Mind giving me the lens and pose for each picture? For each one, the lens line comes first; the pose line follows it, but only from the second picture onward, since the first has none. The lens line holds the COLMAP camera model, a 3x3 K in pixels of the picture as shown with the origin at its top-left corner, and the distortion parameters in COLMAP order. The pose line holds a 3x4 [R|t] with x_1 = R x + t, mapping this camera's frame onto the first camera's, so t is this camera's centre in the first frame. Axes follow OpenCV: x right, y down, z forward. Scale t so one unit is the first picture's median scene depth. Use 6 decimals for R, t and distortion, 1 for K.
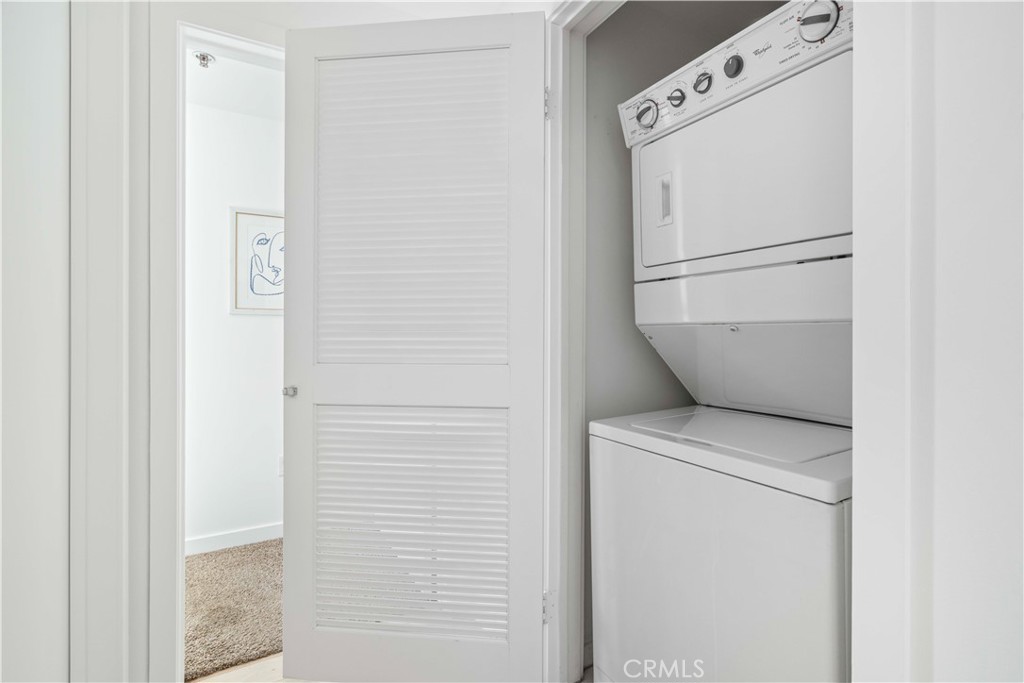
lens RADIAL K [[464.3, 0, 510.9], [0, 464.3, 335.5], [0, 0, 1]] dist [0.000206, 0.000007]
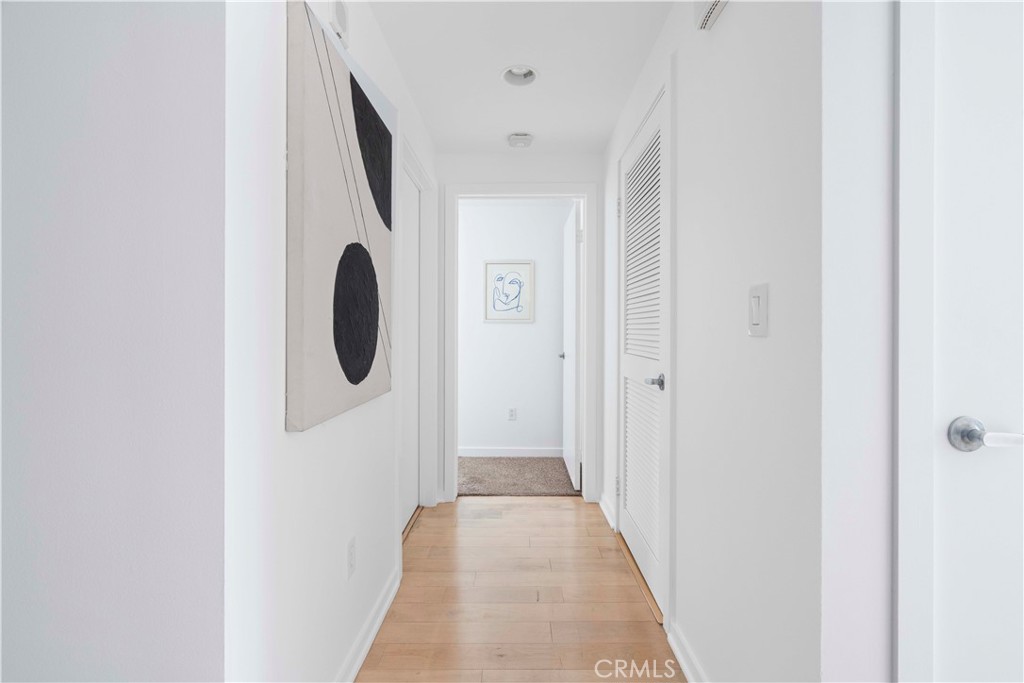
lens RADIAL K [[464.3, 0, 510.9], [0, 464.3, 335.5], [0, 0, 1]] dist [0.000206, 0.000007]
pose [[0.862077, 0.000652, -0.506777, 0.361692], [-0.002214, 0.999994, -0.002480, 0.007103], [0.506773, 0.003260, 0.862074, -0.441258]]
